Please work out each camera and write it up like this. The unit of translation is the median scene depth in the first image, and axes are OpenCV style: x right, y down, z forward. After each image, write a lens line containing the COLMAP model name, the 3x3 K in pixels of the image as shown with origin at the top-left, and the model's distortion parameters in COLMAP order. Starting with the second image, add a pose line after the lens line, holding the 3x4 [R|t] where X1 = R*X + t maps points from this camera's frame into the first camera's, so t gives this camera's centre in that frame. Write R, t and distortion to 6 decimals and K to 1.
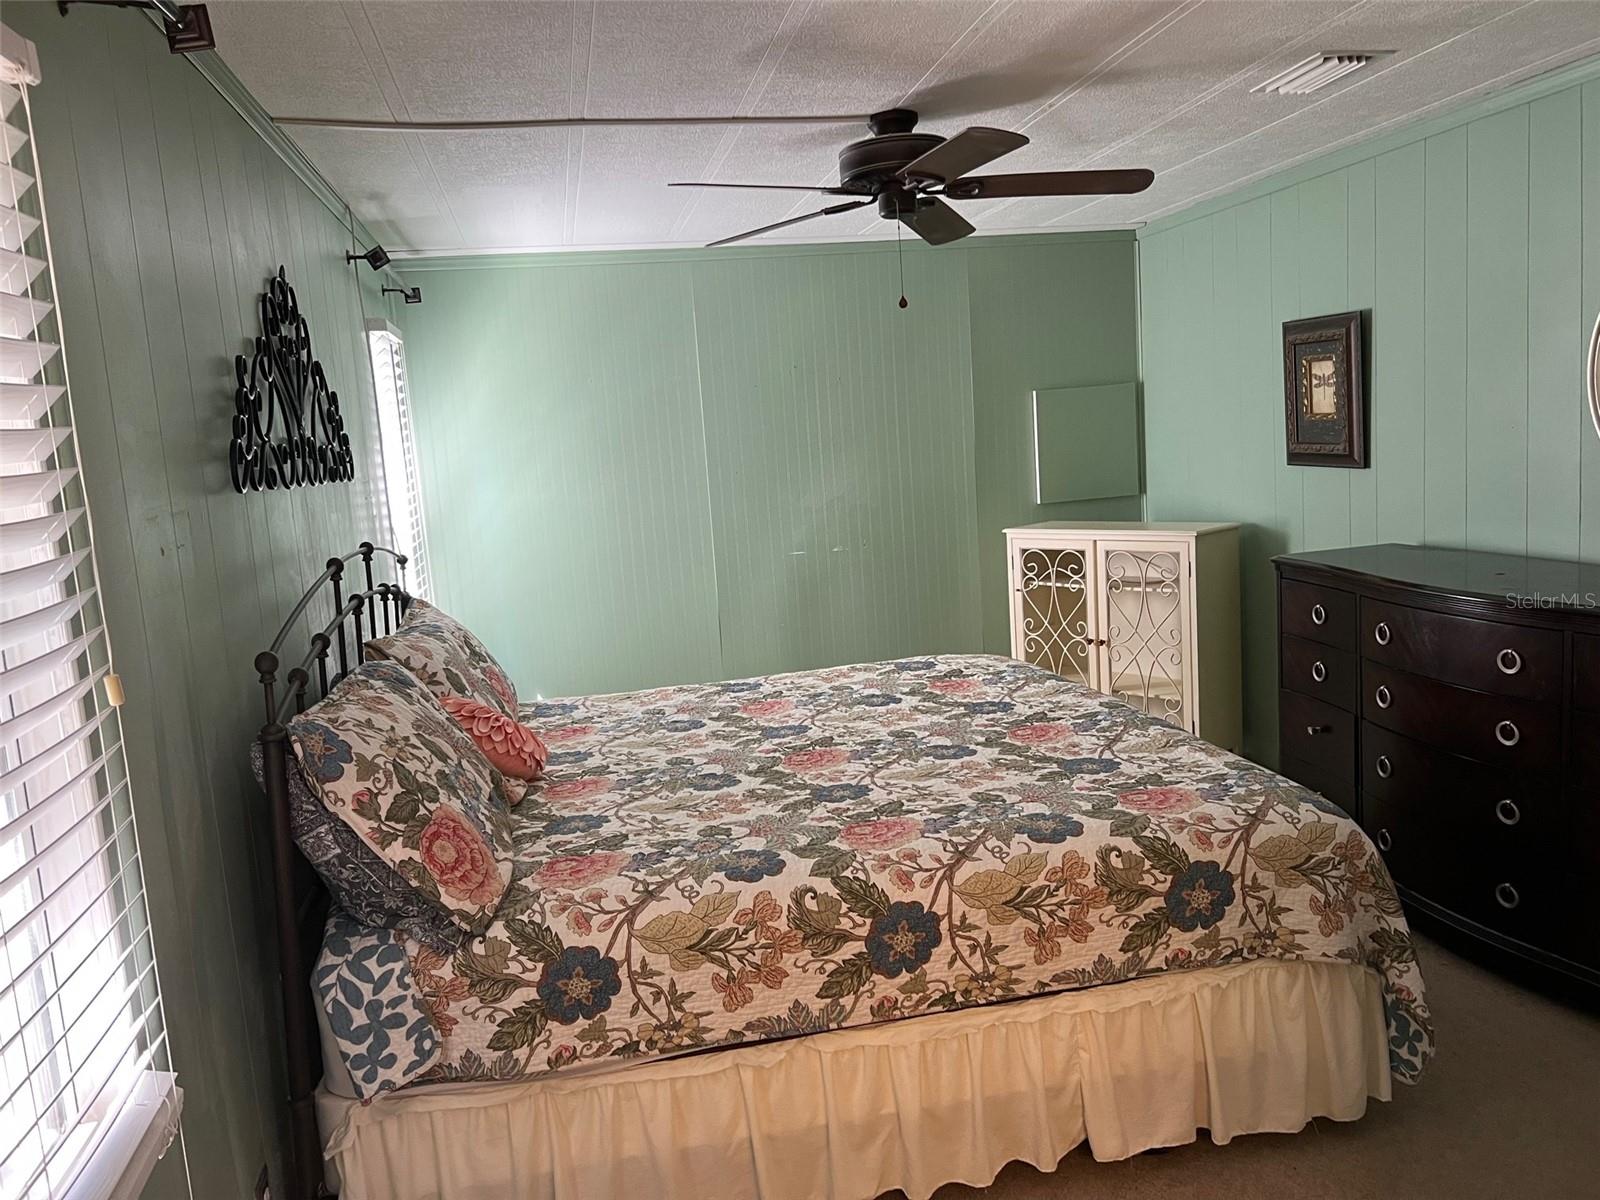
lens RADIAL K [[1205.6, 0, 797.2], [0, 1205.6, 598.9], [0, 0, 1]] dist [0.031626, -0.029906]
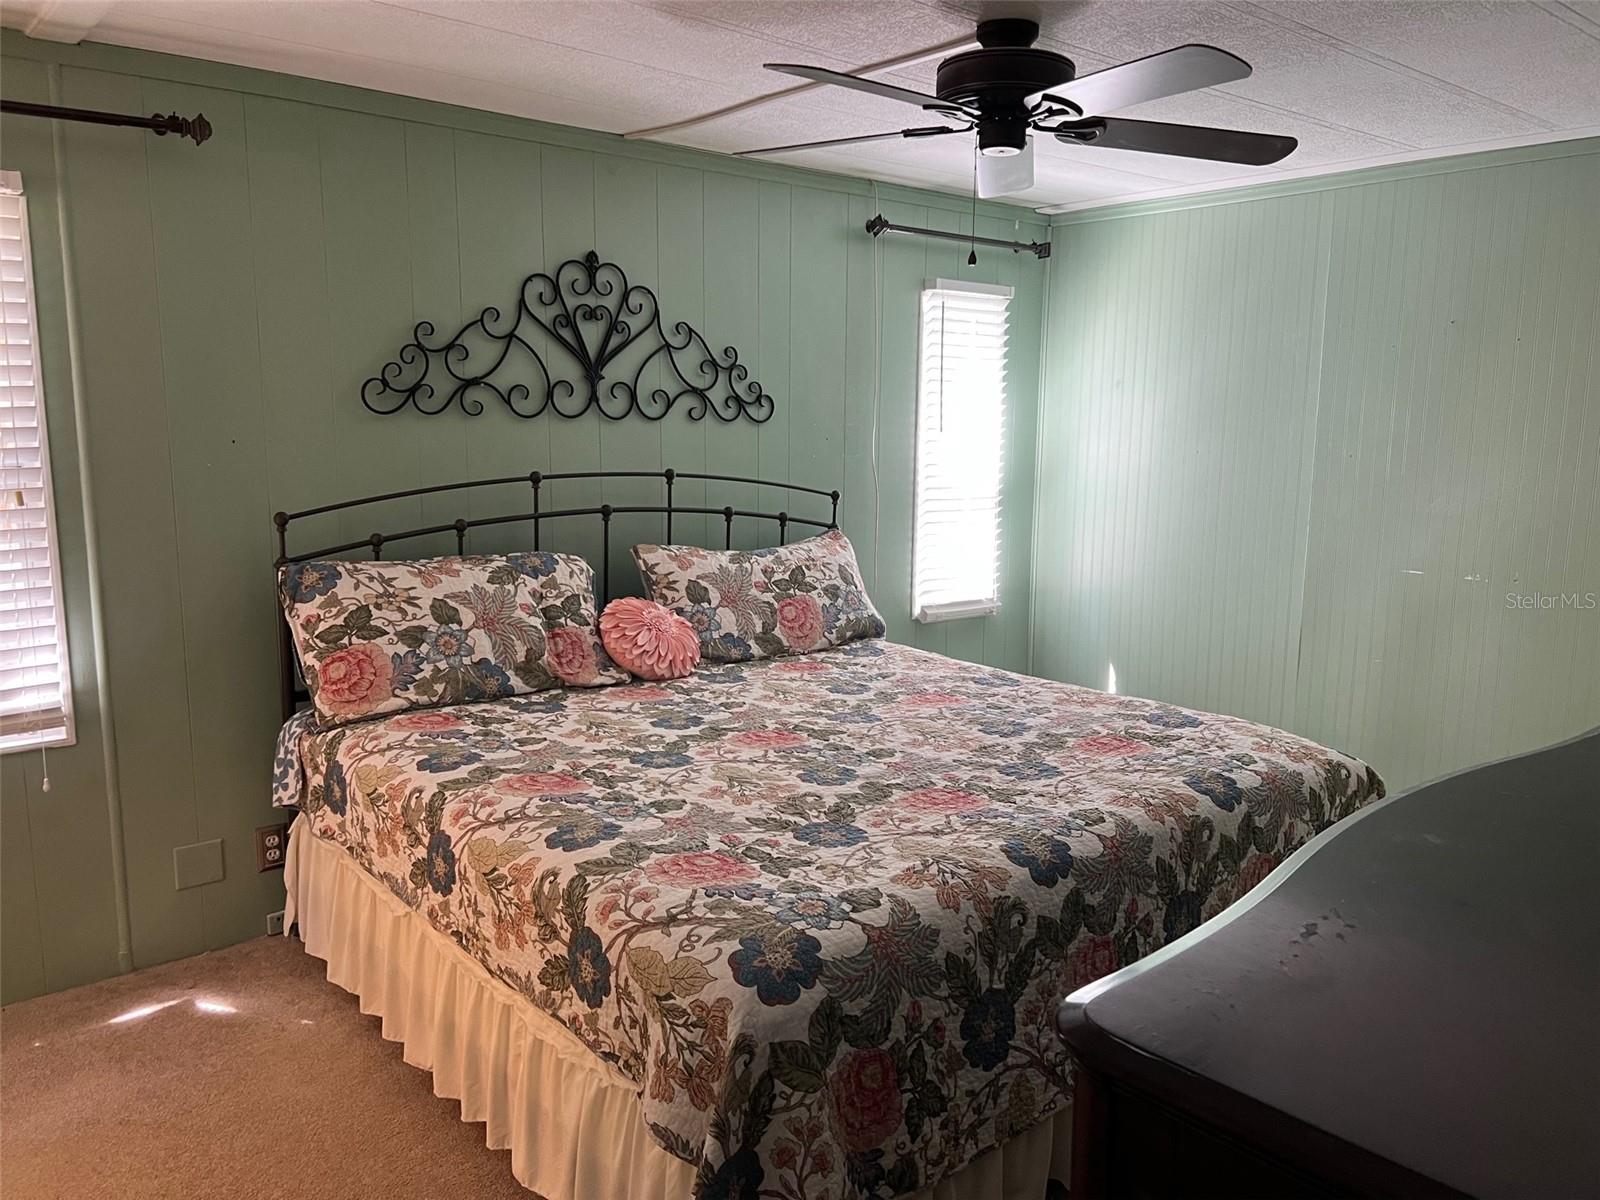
lens RADIAL K [[1205.6, 0, 801.4], [0, 1205.6, 595.7], [0, 0, 1]] dist [0.031626, -0.029906]
pose [[0.479323, 0.208232, -0.852578, 1.121242], [-0.164929, 0.975509, 0.145533, -0.170999], [0.862002, 0.070857, 0.501928, 0.698086]]
